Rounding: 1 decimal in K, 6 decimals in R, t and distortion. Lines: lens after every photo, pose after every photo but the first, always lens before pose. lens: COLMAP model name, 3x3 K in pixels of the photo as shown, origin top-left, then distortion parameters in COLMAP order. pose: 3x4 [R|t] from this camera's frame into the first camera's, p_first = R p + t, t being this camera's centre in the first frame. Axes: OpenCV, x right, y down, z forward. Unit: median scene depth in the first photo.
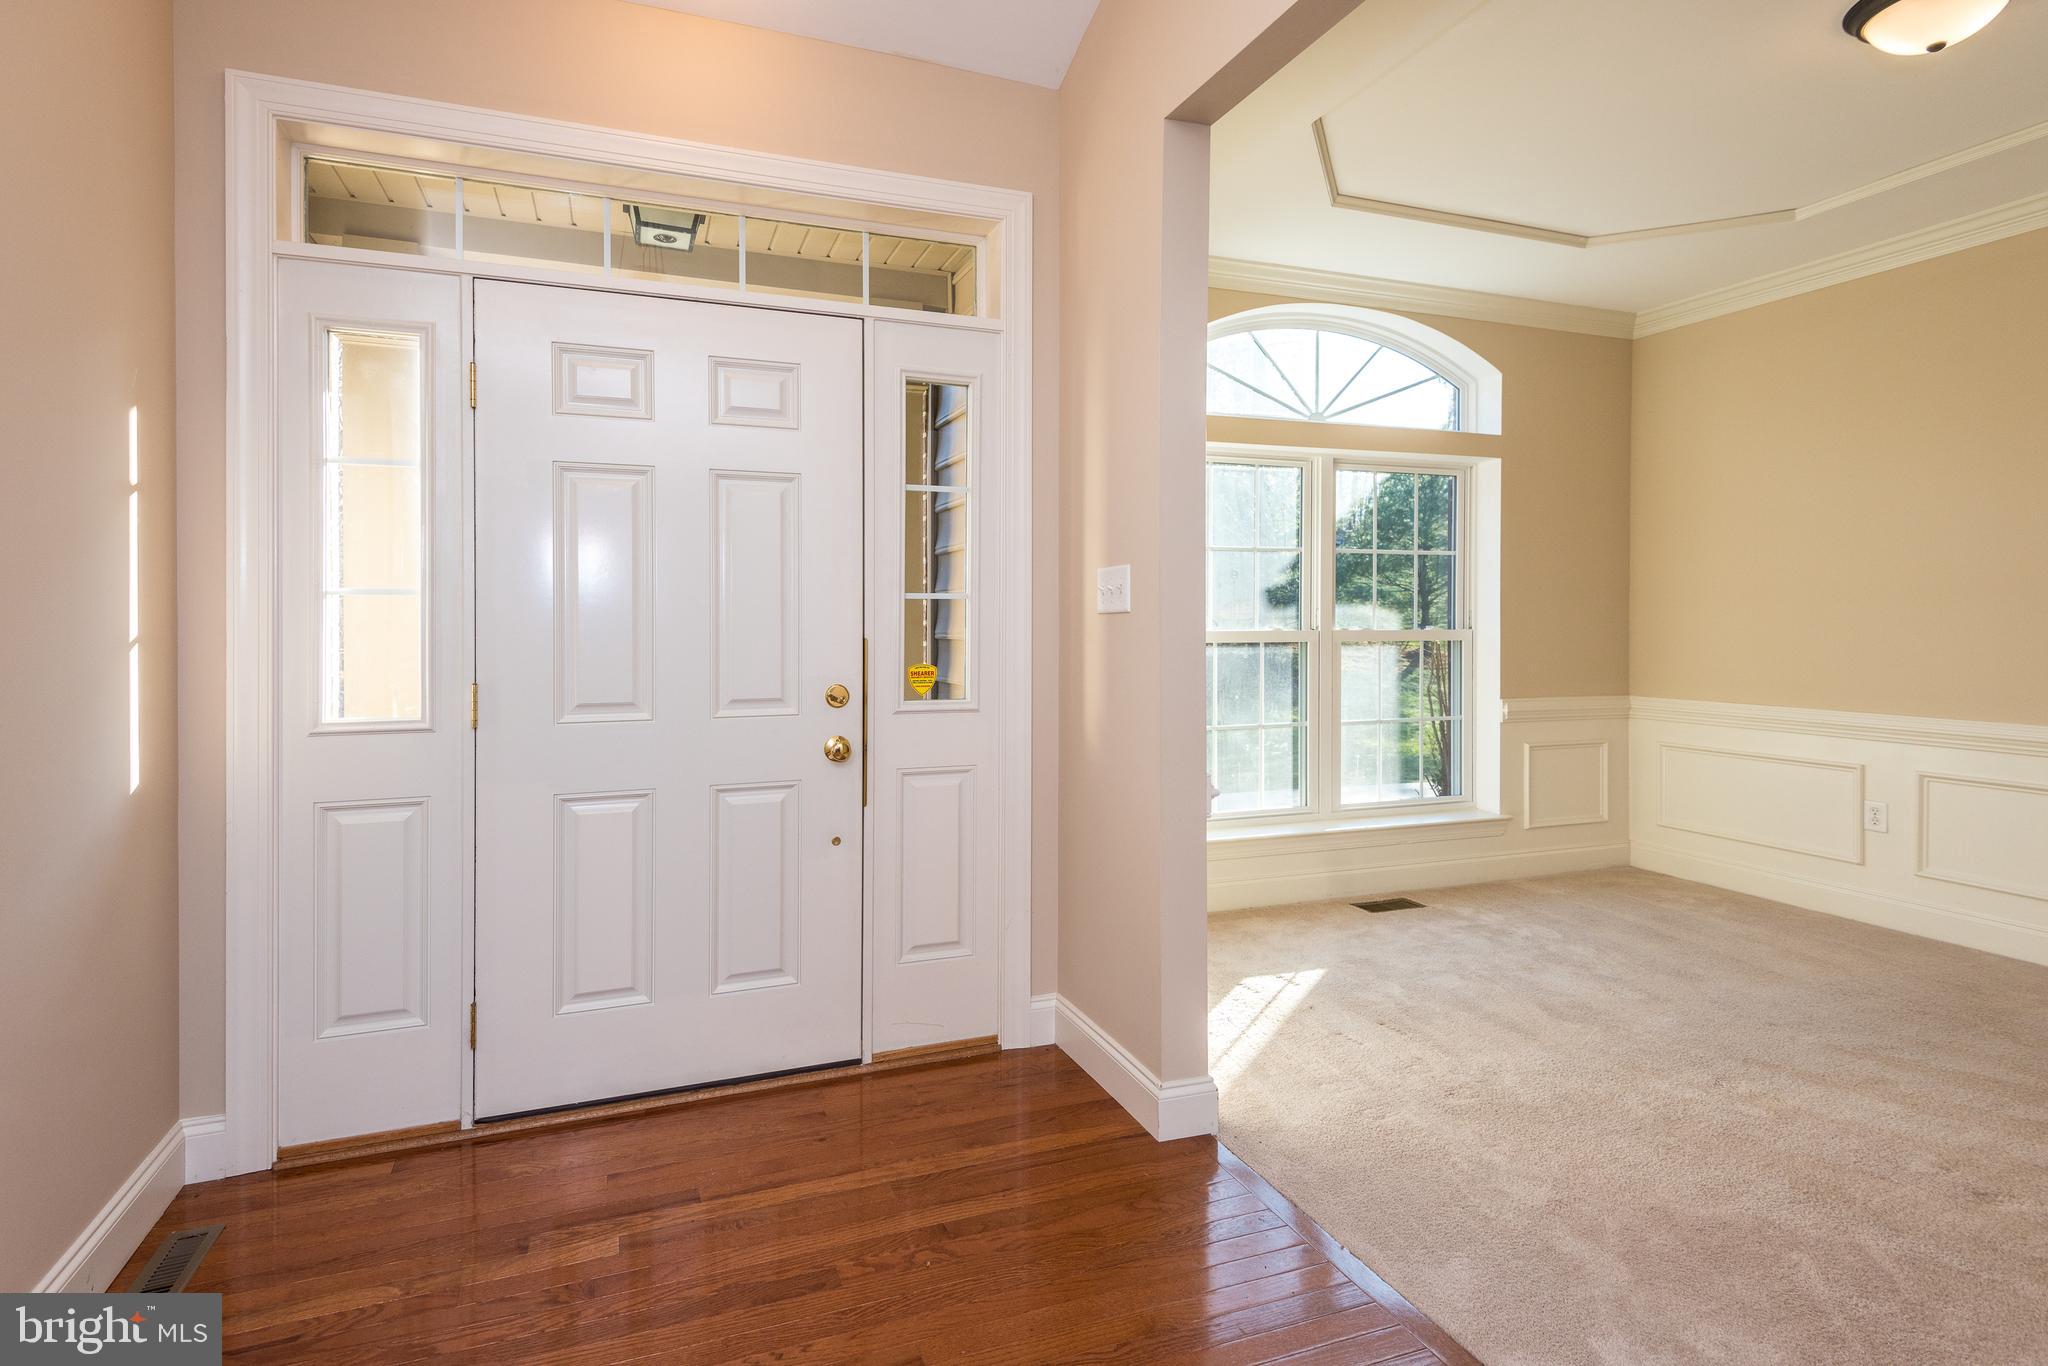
lens RADIAL K [[966.6, 0, 1049.7], [0, 966.6, 614.8], [0, 0, 1]] dist [0.044469, -0.021144]
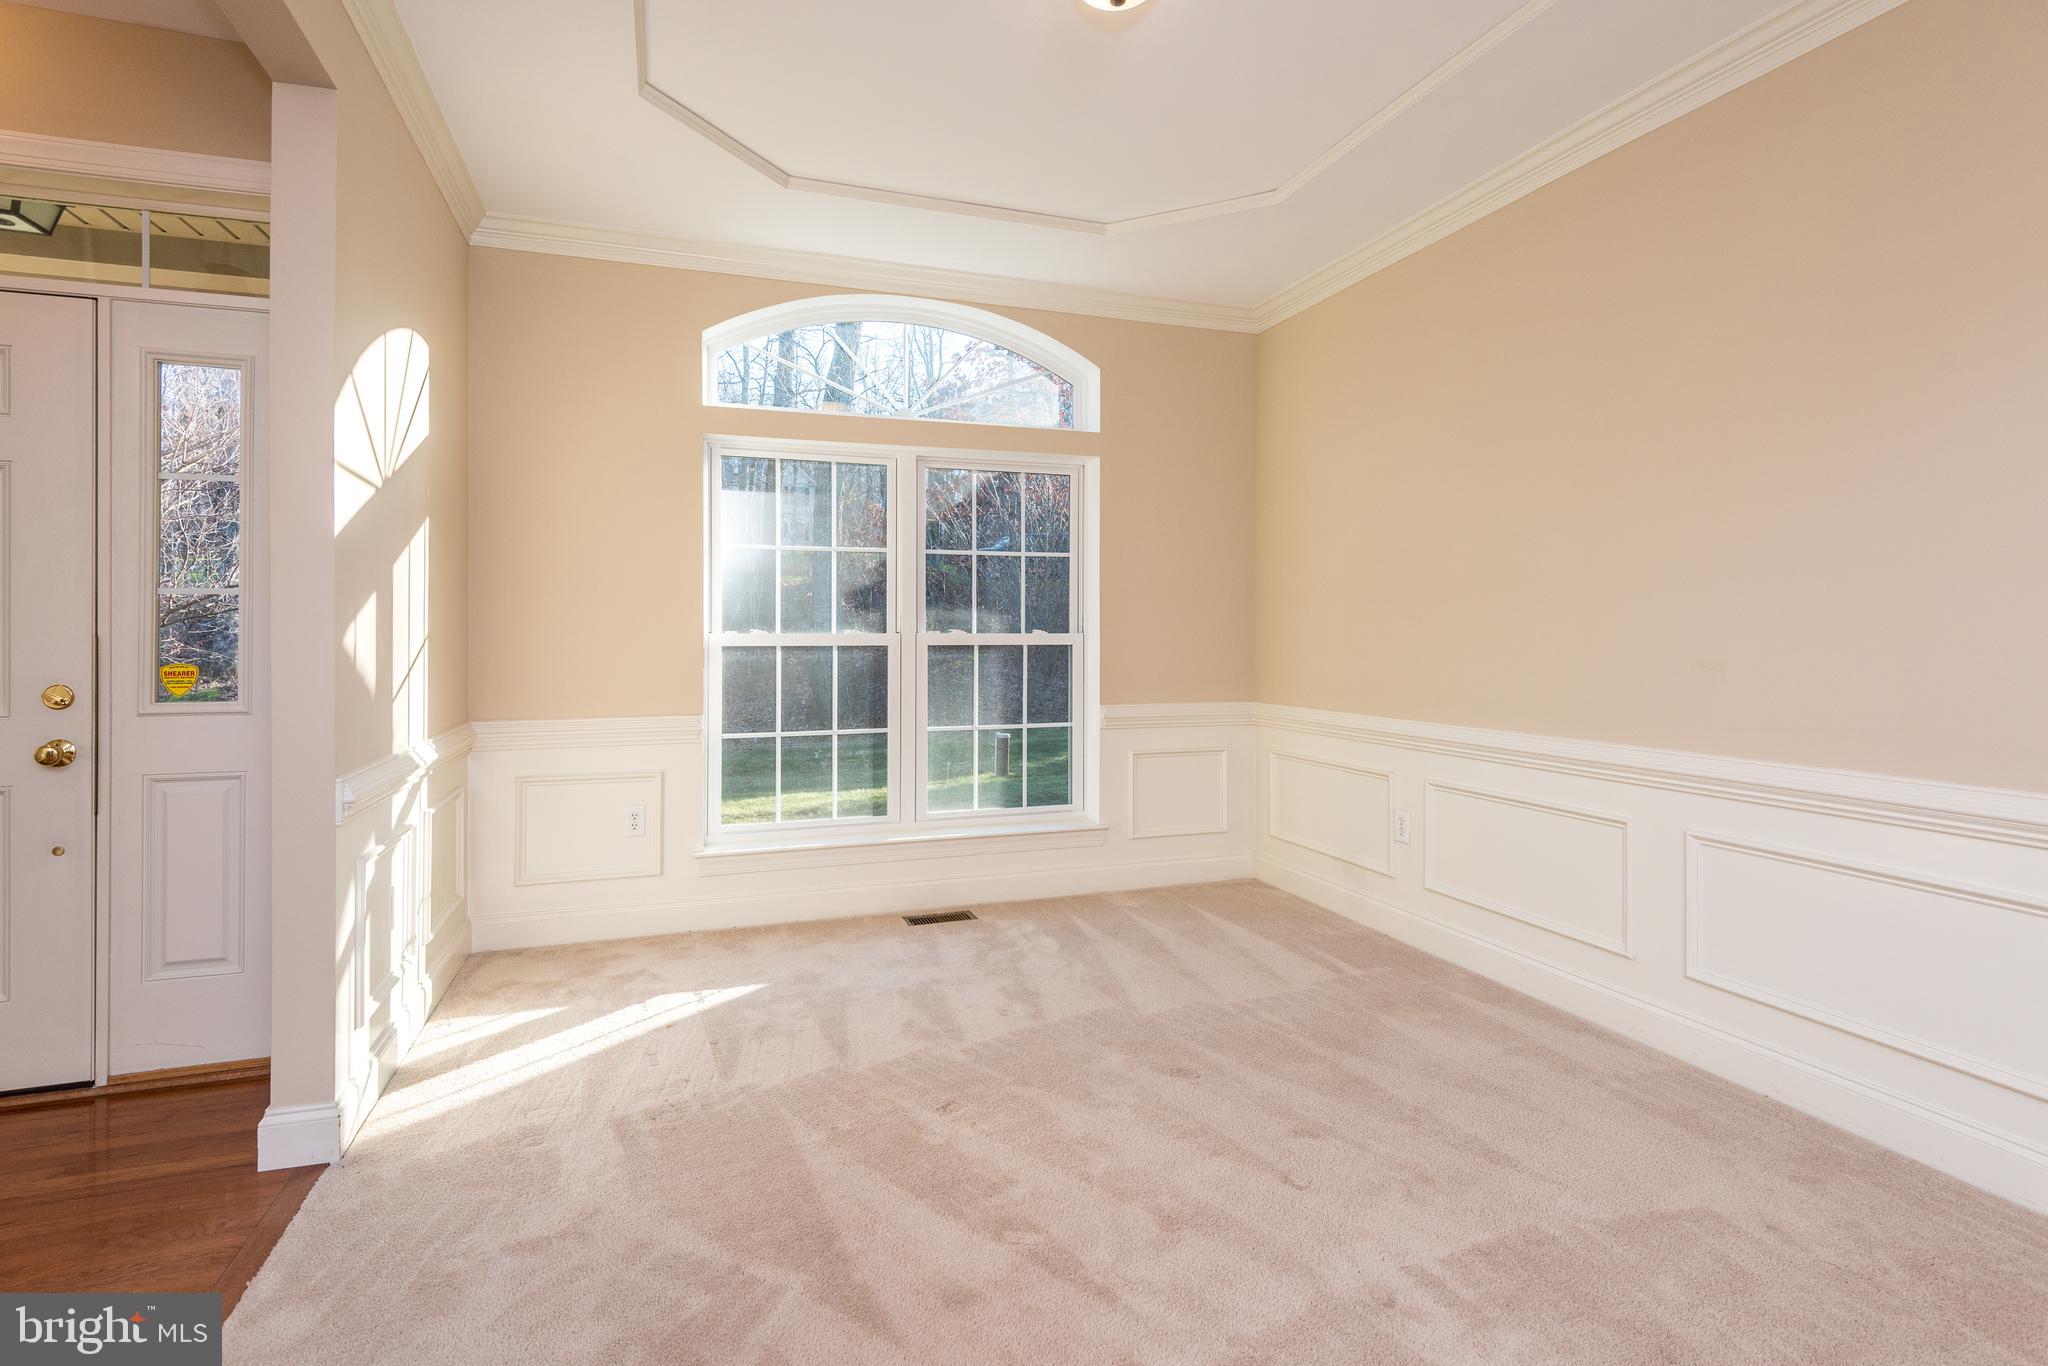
lens RADIAL K [[994.8, 0, 835.3], [0, 994.8, 617.5], [0, 0, 1]] dist [0.001287, -0.000130]
pose [[0.999998, 0.001166, -0.001697, 0.365537], [-0.001173, 0.999991, -0.004186, 0.006517], [0.001692, 0.004188, 0.999990, 0.024392]]
